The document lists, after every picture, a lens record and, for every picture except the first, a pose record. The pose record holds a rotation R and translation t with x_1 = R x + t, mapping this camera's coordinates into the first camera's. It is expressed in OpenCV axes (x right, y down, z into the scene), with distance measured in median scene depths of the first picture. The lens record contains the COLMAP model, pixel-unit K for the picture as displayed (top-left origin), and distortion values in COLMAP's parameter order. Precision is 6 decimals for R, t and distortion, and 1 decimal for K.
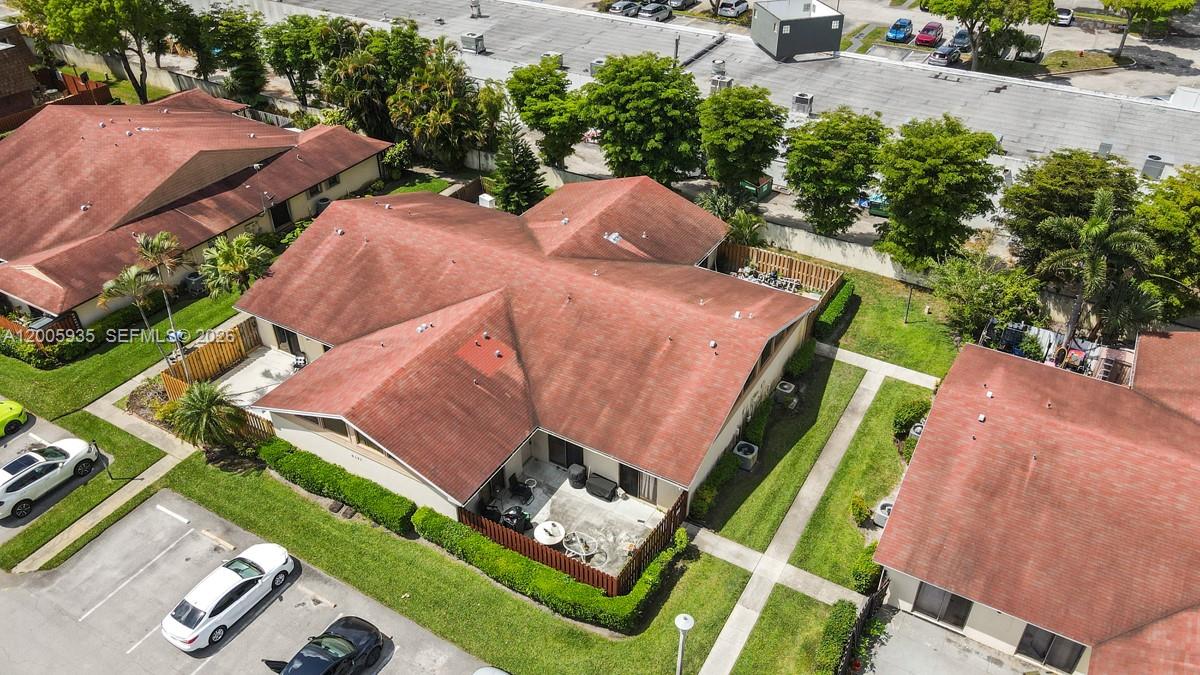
lens RADIAL K [[873.1, 0, 600.0], [0, 873.1, 337.5], [0, 0, 1]] dist [0.012825, 0.002677]
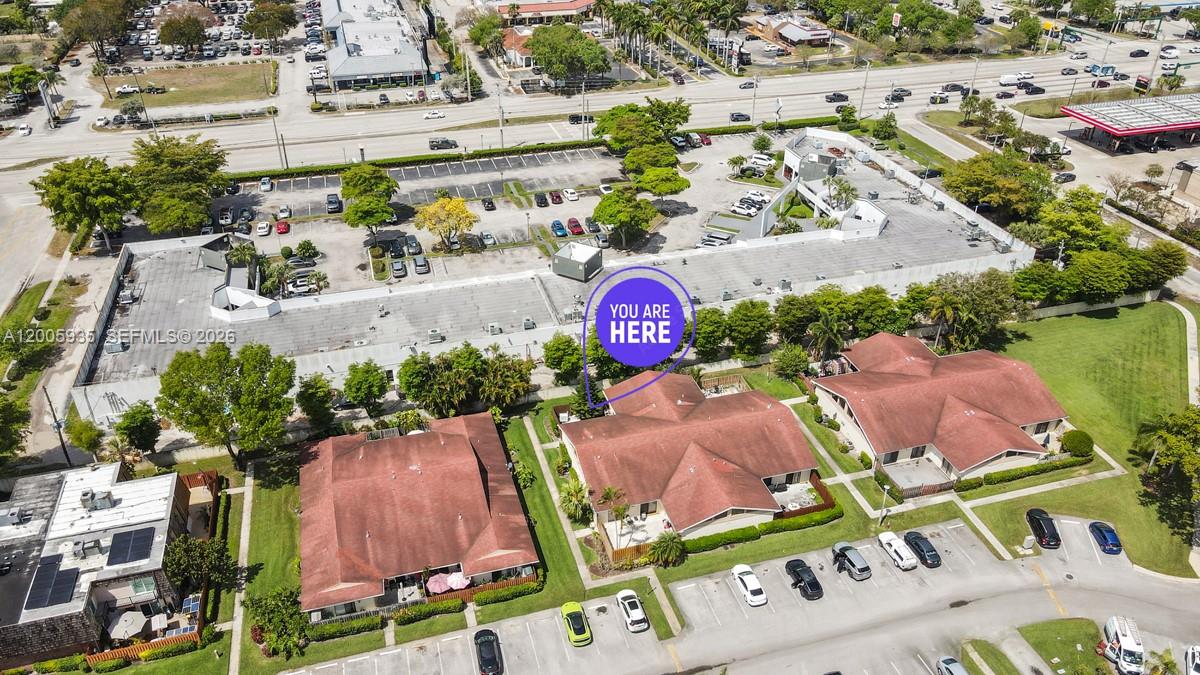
lens RADIAL K [[873.1, 0, 600.0], [0, 873.1, 337.5], [0, 0, 1]] dist [0.012825, 0.002677]
pose [[0.679476, -0.377130, 0.629353, -1.848834], [0.414948, 0.904947, 0.094280, -0.708314], [-0.605087, 0.197088, 0.771379, -0.772980]]
